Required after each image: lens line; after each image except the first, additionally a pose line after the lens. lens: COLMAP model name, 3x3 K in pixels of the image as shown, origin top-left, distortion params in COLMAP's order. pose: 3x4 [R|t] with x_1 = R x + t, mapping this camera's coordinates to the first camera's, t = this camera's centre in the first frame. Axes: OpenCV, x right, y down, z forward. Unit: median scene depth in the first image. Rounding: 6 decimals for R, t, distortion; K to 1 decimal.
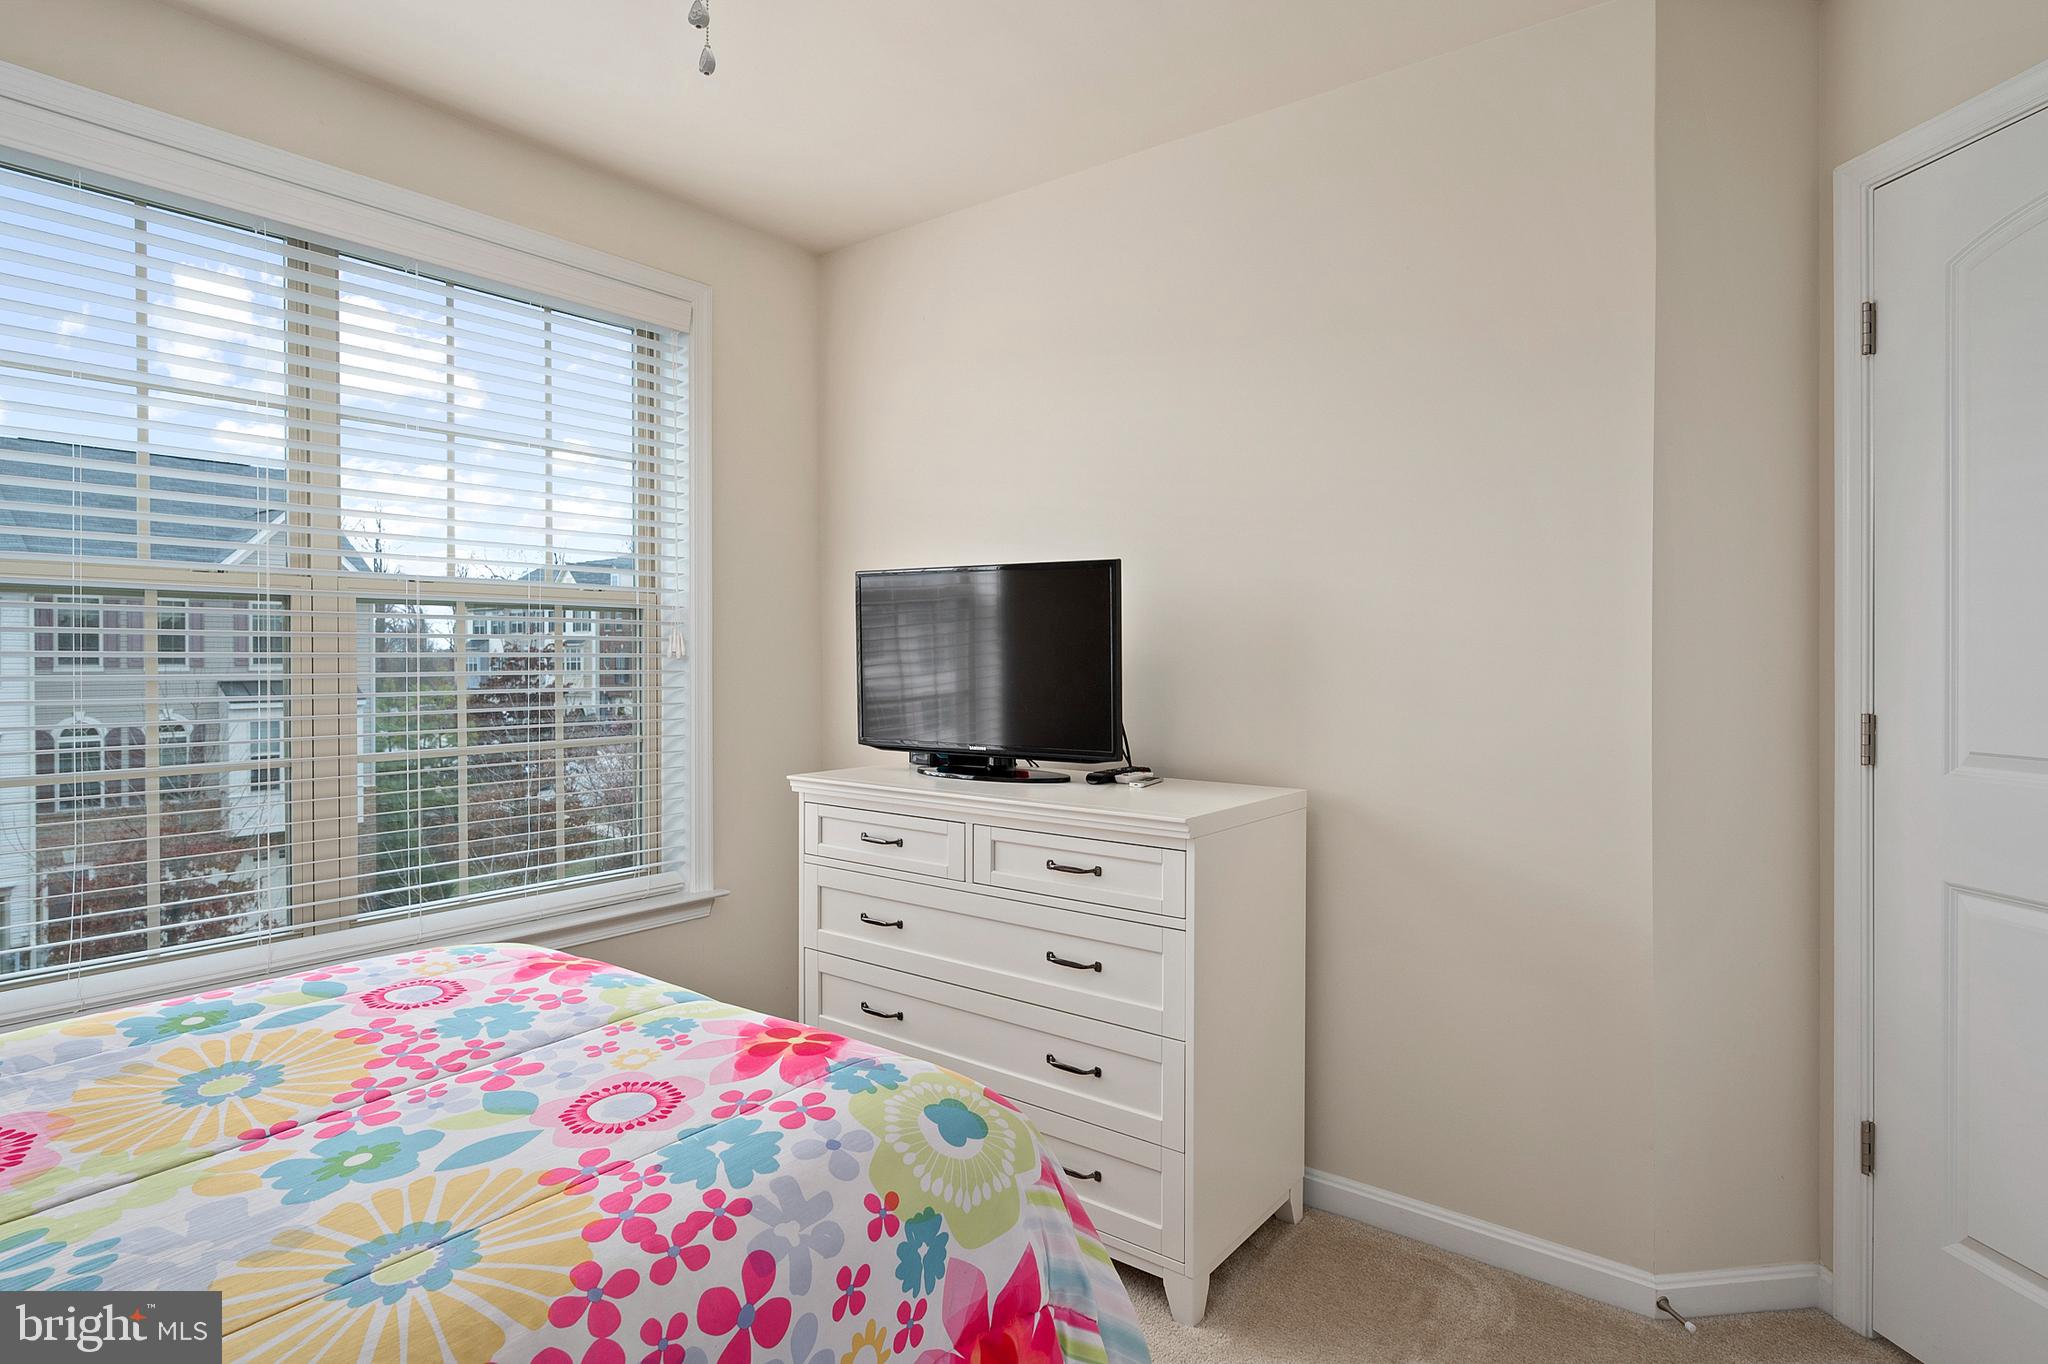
lens RADIAL K [[1115.7, 0, 984.1], [0, 1115.7, 679.6], [0, 0, 1]] dist [-0.005075, -0.000159]
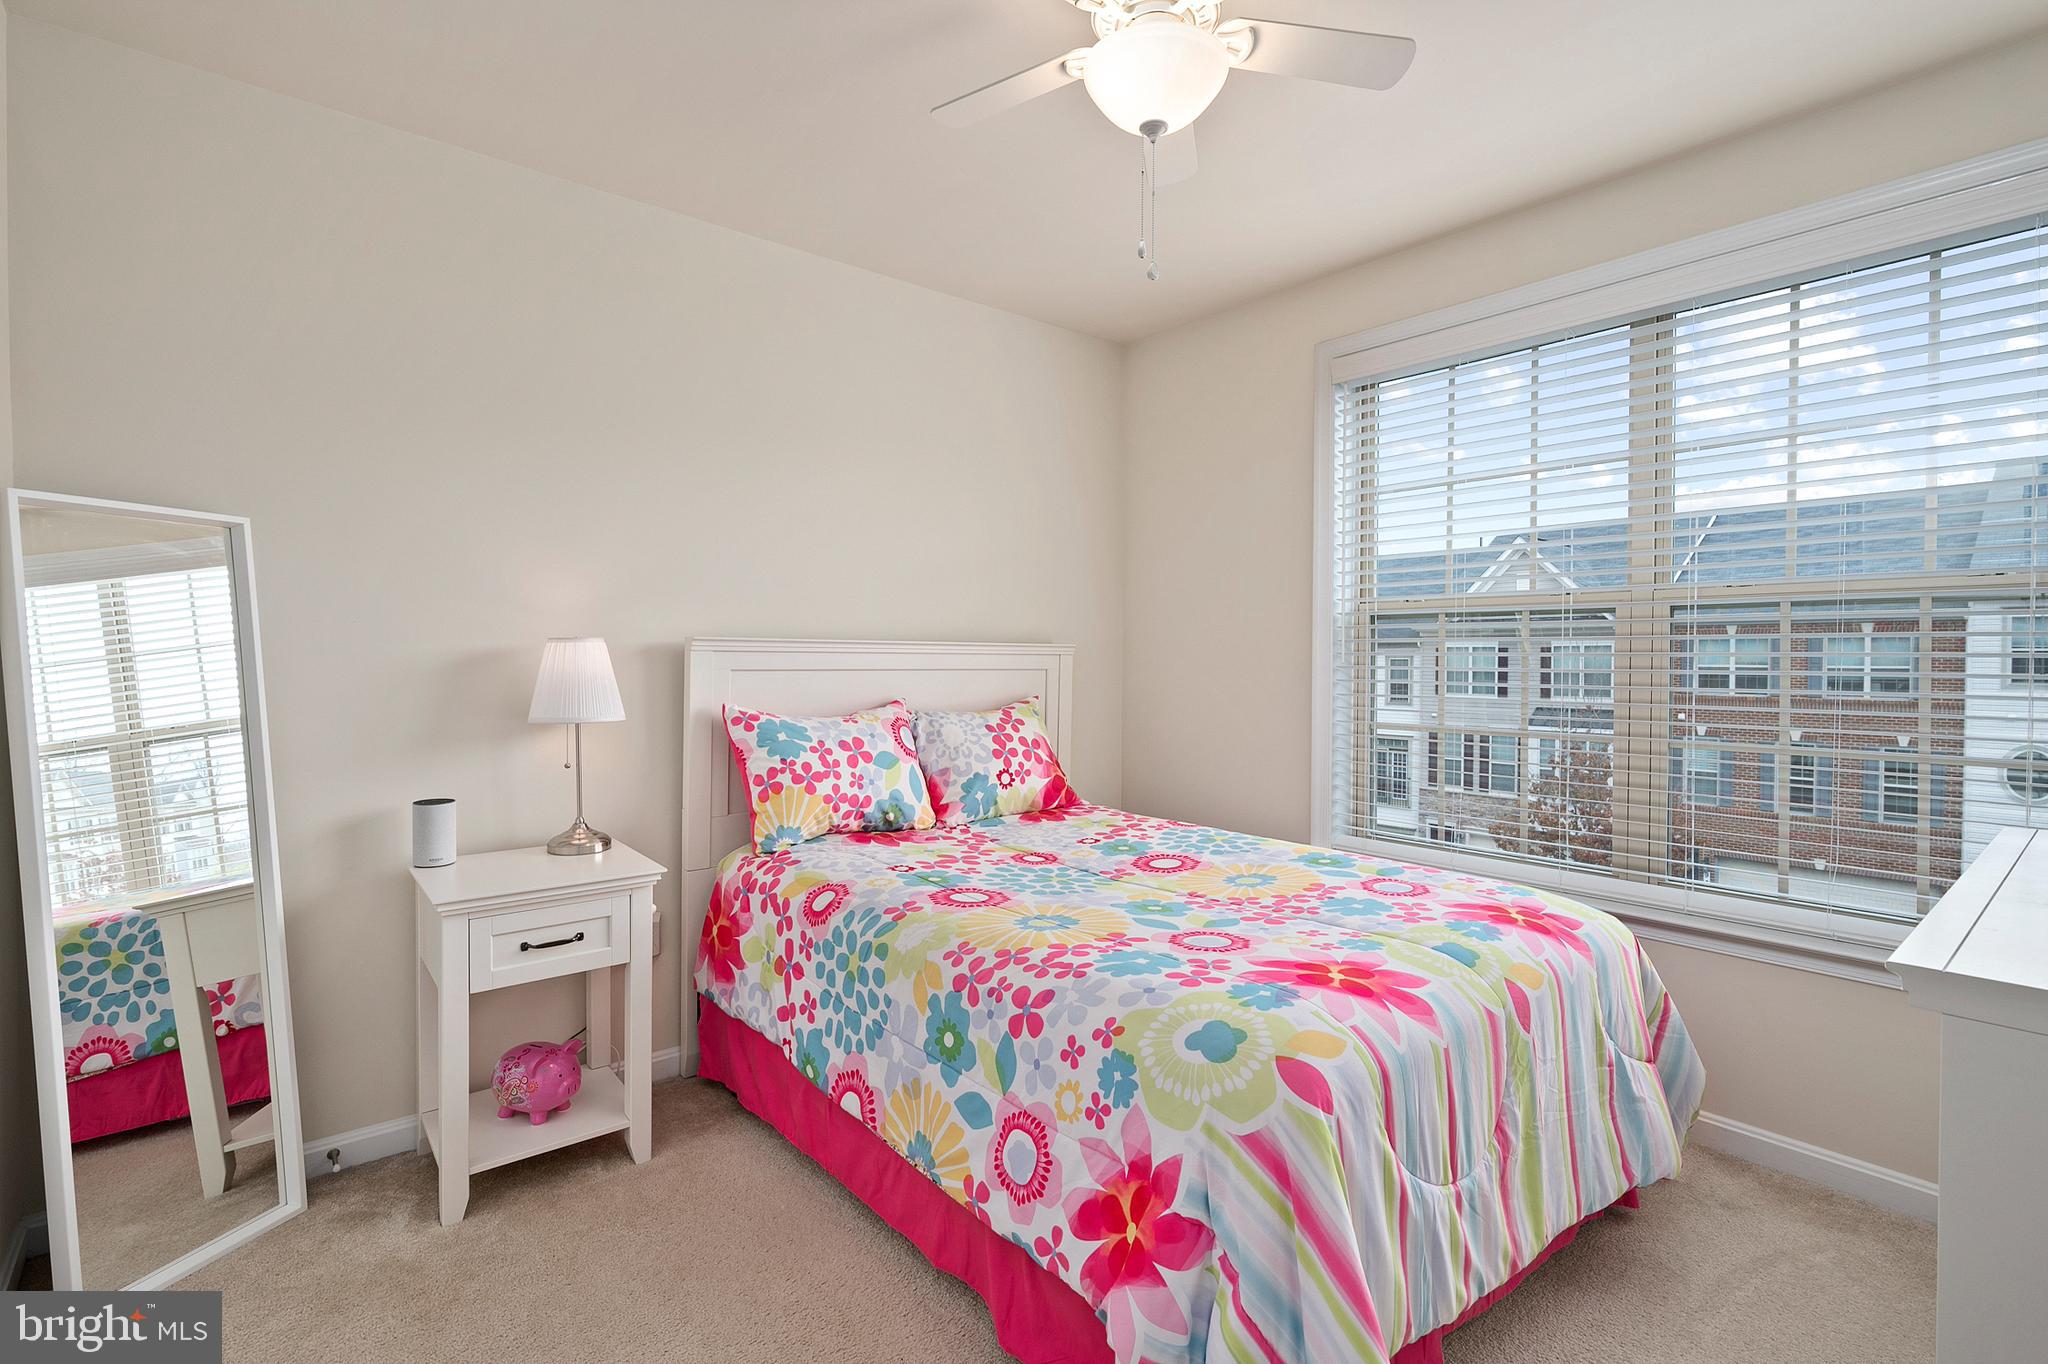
lens RADIAL K [[917.6, 0, 1026.8], [0, 917.6, 681.1], [0, 0, 1]] dist [-0.000448, -0.000437]
pose [[-0.191020, 0.026677, -0.981224, 0.951399], [-0.023284, 0.999226, 0.031700, -0.015709], [0.981310, 0.028902, -0.190251, 0.957653]]
